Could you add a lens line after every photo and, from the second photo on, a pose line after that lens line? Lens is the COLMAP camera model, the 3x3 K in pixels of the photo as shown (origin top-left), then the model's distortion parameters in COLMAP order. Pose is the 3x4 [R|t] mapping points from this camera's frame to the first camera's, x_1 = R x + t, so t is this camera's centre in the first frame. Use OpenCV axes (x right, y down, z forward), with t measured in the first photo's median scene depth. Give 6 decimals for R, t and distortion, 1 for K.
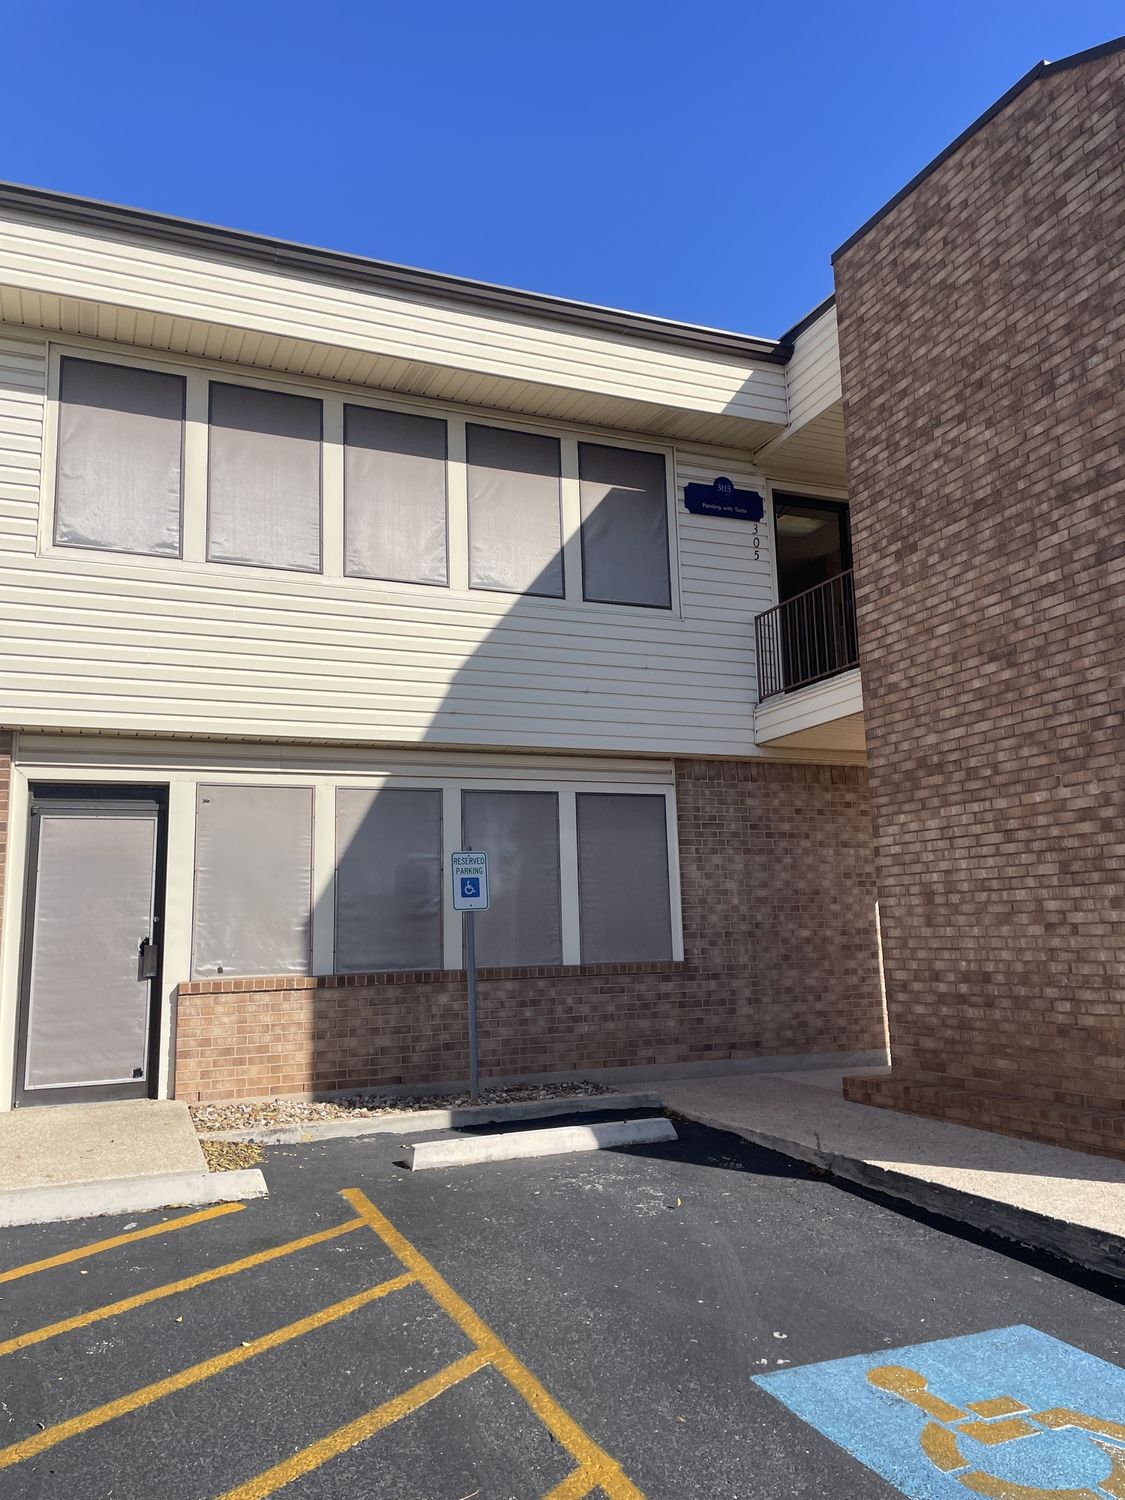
lens RADIAL K [[1124.4, 0, 562.2], [0, 1124.4, 750.4], [0, 0, 1]] dist [0.082761, -0.106155]
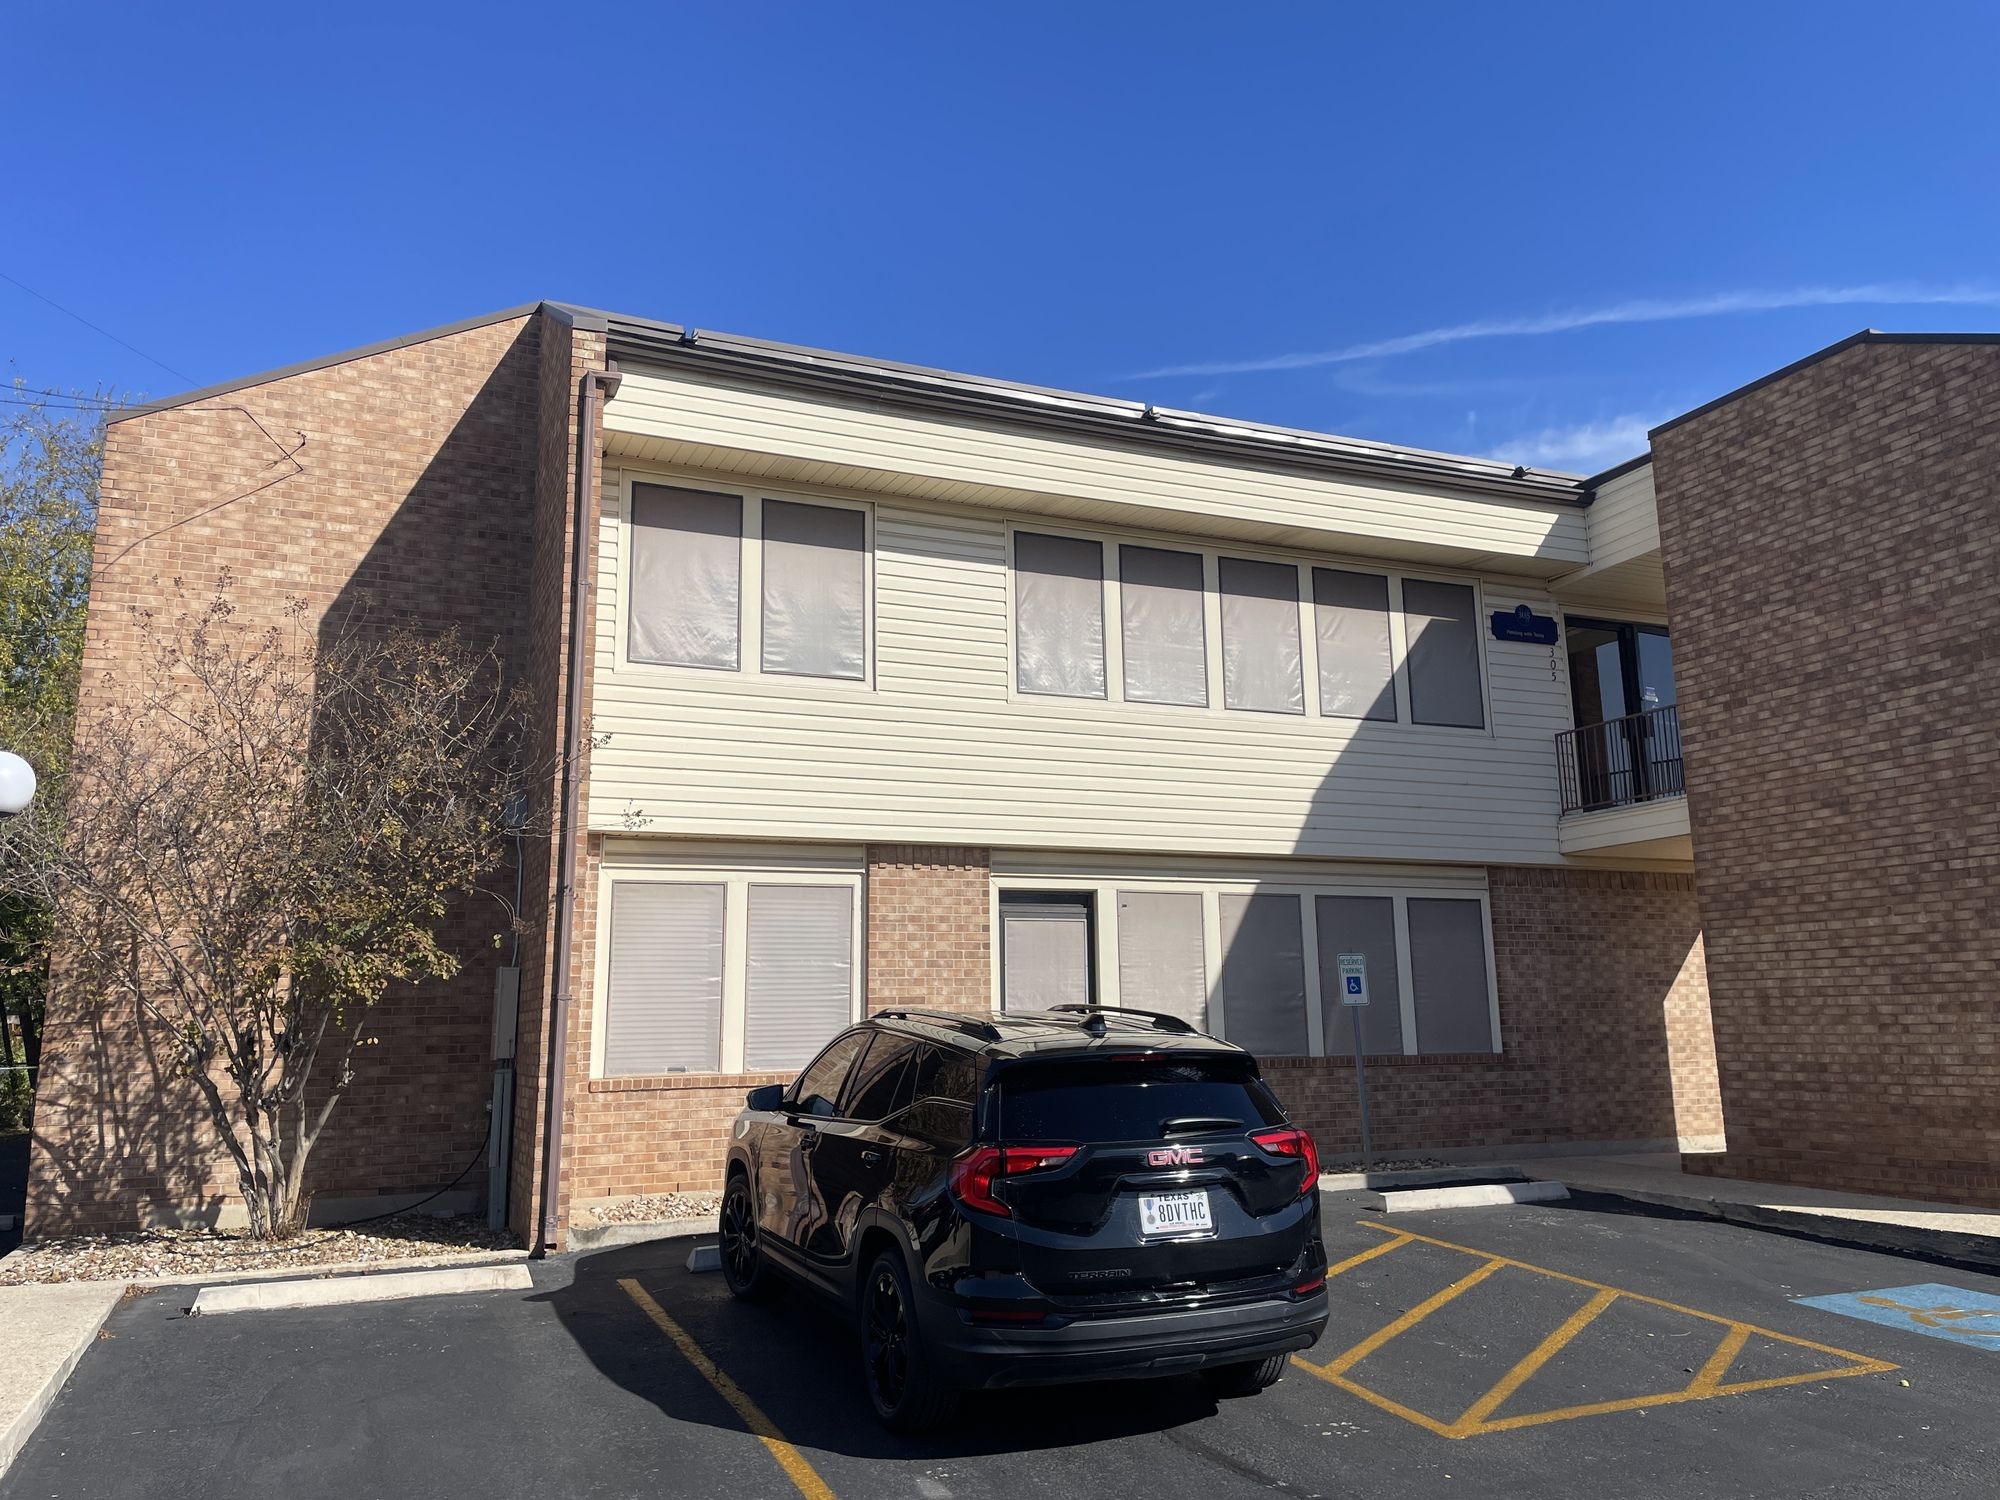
lens RADIAL K [[1499.2, 0, 1012.3], [0, 1499.2, 735.4], [0, 0, 1]] dist [0.082761, -0.106155]
pose [[0.999850, 0.013054, 0.011371, -0.419016], [-0.012739, 0.999544, -0.027365, -0.081391], [-0.011724, 0.027216, 0.999561, -0.510810]]
